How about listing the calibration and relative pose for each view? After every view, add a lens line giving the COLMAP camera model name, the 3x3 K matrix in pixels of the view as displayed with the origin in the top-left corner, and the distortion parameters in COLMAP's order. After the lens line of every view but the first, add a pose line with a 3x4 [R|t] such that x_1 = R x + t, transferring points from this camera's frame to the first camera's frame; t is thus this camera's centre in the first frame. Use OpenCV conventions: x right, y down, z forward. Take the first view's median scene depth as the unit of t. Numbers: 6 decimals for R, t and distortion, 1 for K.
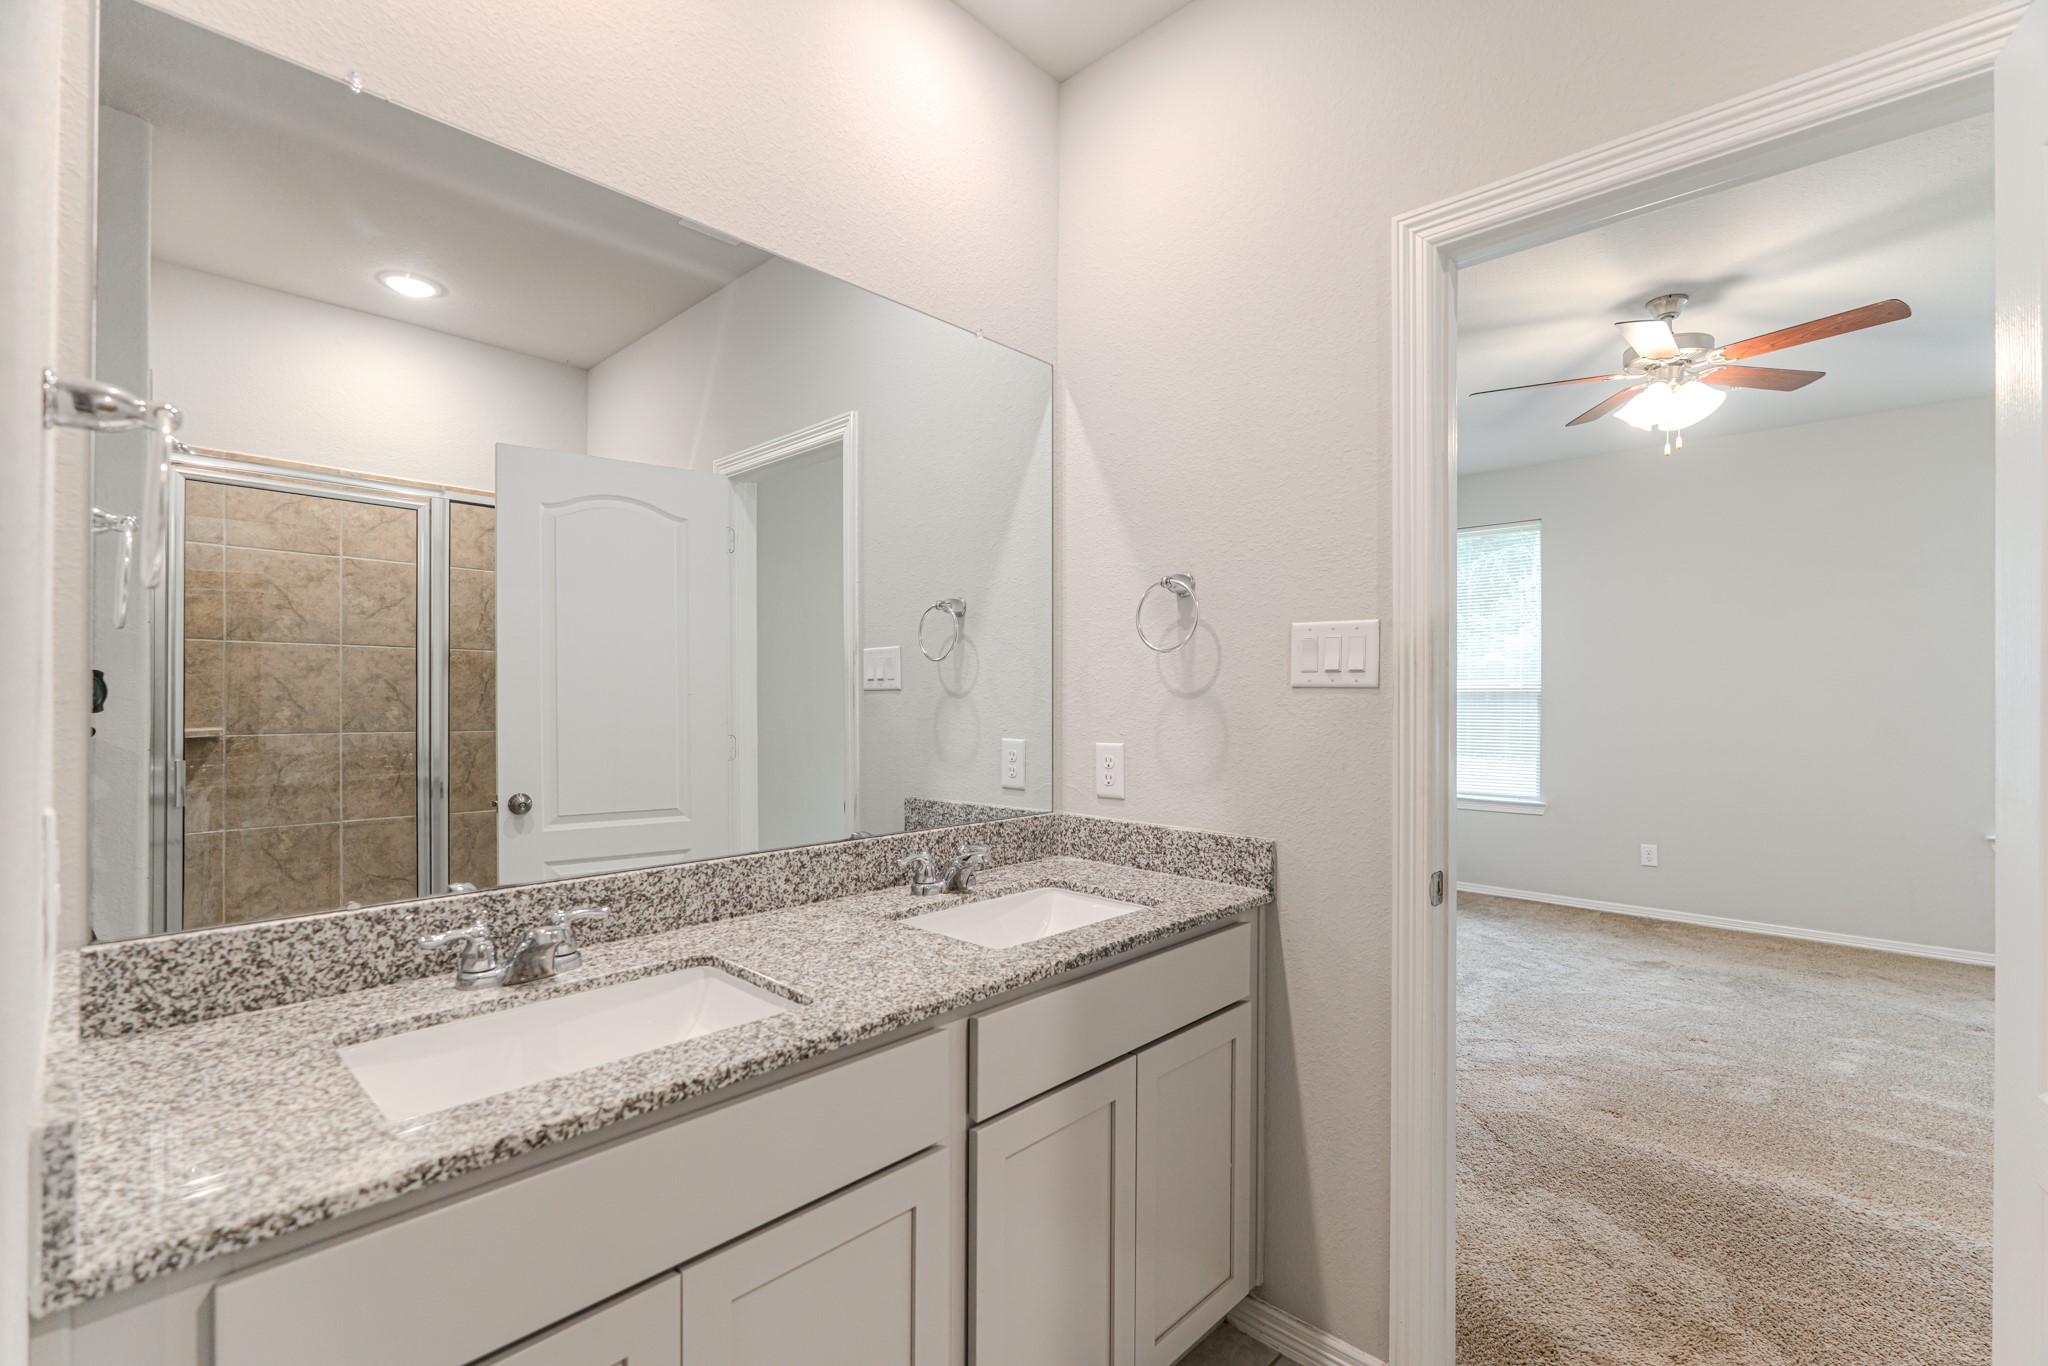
lens RADIAL K [[902.0, 0, 1024.1], [0, 902.0, 685.3], [0, 0, 1]] dist [-0.010875, 0.002634]
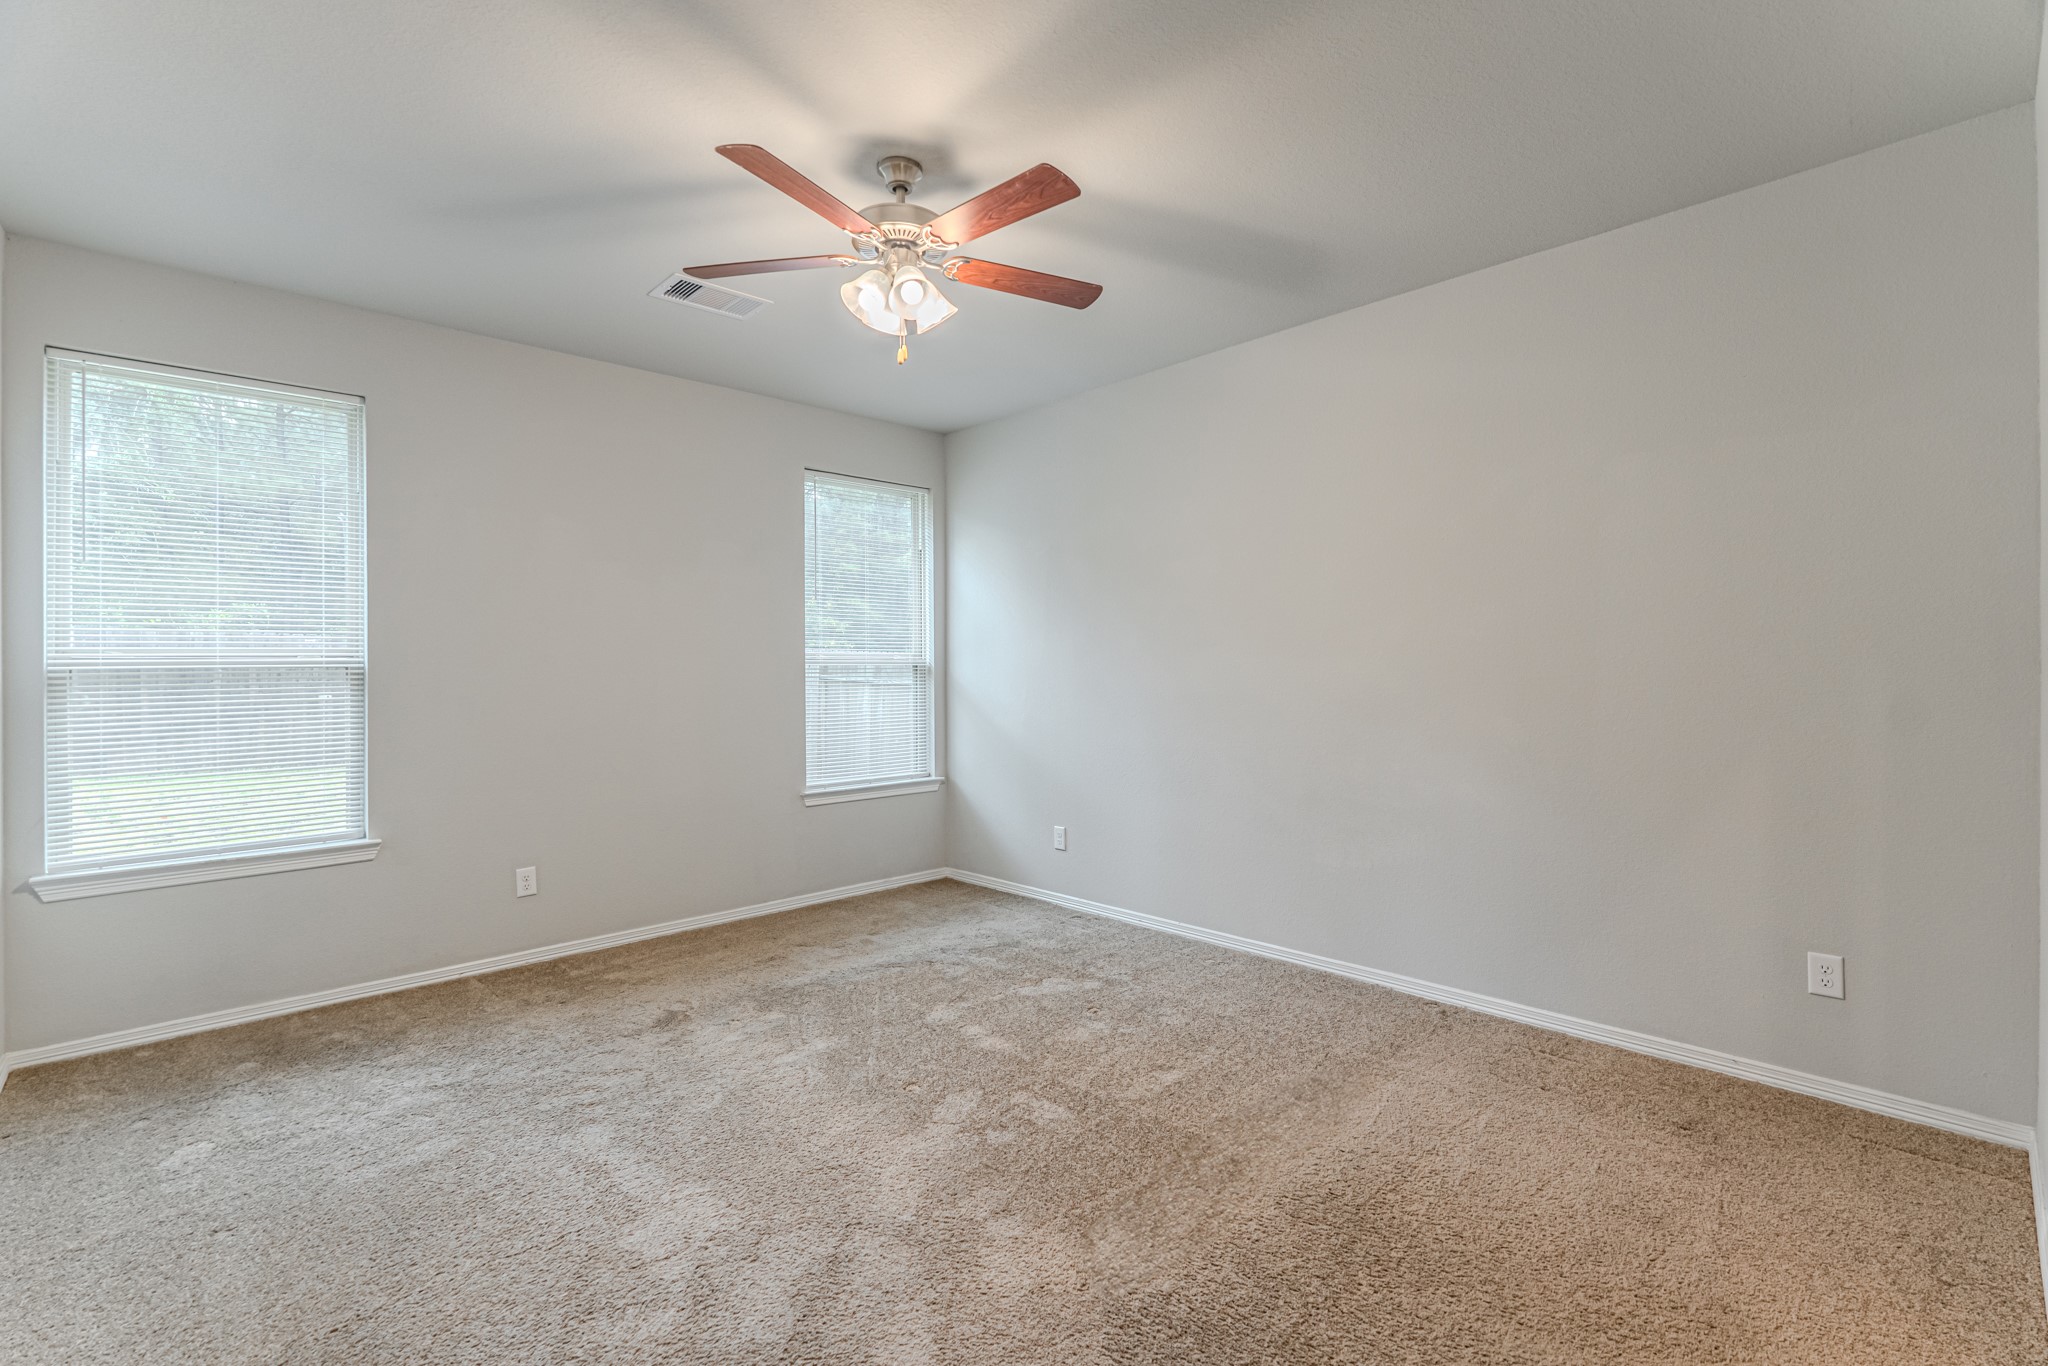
lens RADIAL K [[902.0, 0, 1021.0], [0, 902.0, 676.9], [0, 0, 1]] dist [-0.010875, 0.002634]
pose [[0.048497, -0.007729, 0.998793, -0.053777], [-0.003126, 0.999964, 0.007889, 0.011092], [-0.998818, -0.003505, 0.048471, 0.708559]]
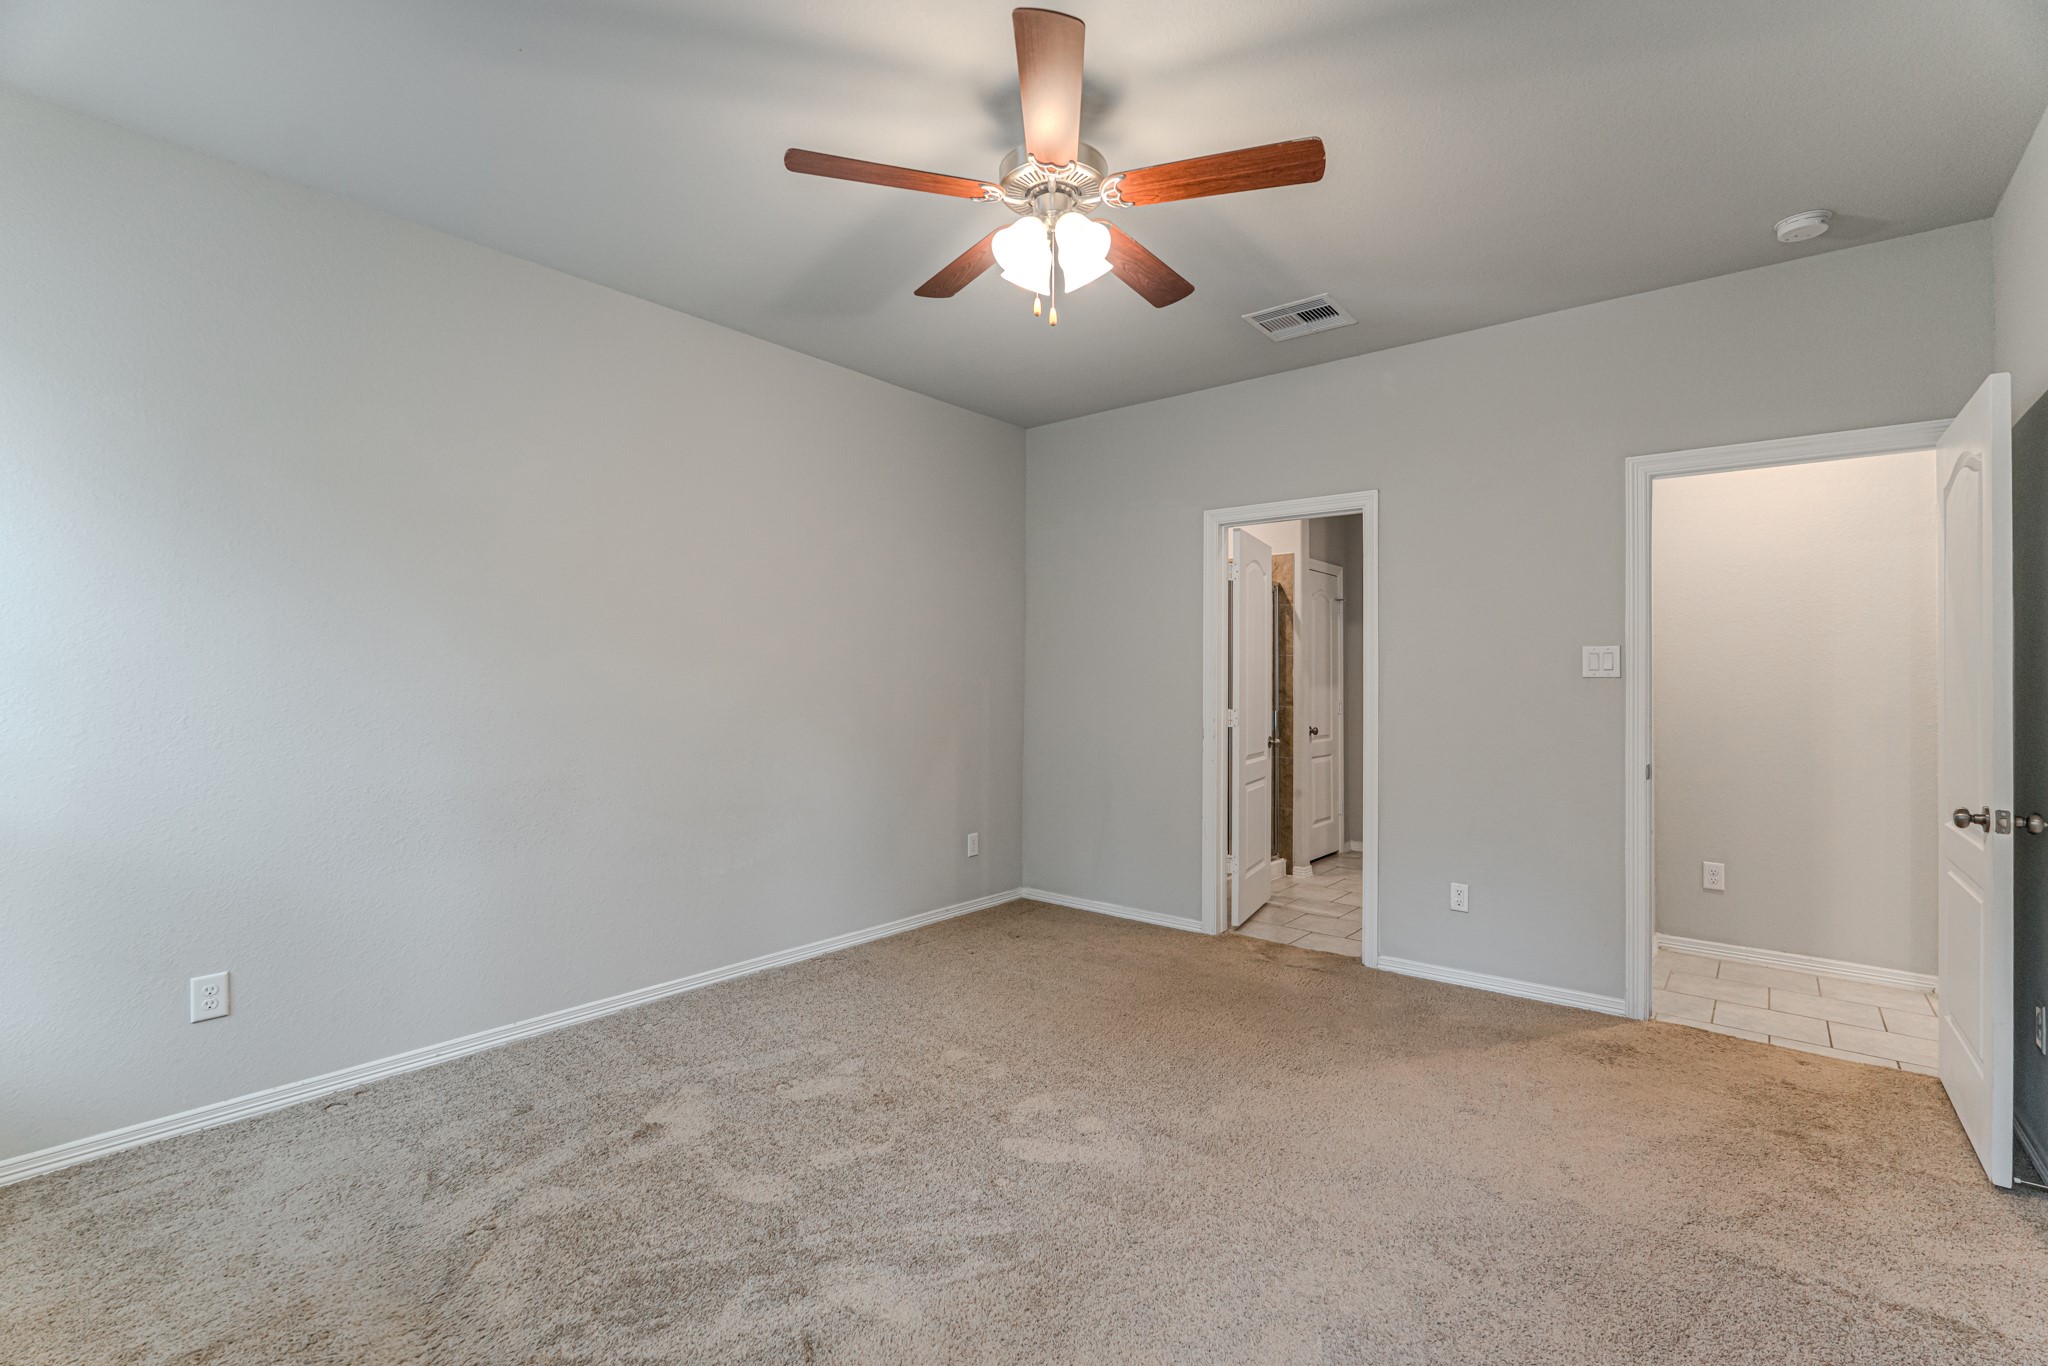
lens RADIAL K [[902.0, 0, 1021.7], [0, 902.0, 681.8], [0, 0, 1]] dist [-0.010875, 0.002634]
pose [[-0.997821, -0.007522, -0.065549, 0.643839], [-0.007241, 0.999964, -0.004531, 0.015078], [0.065581, -0.004046, -0.997839, 1.385251]]
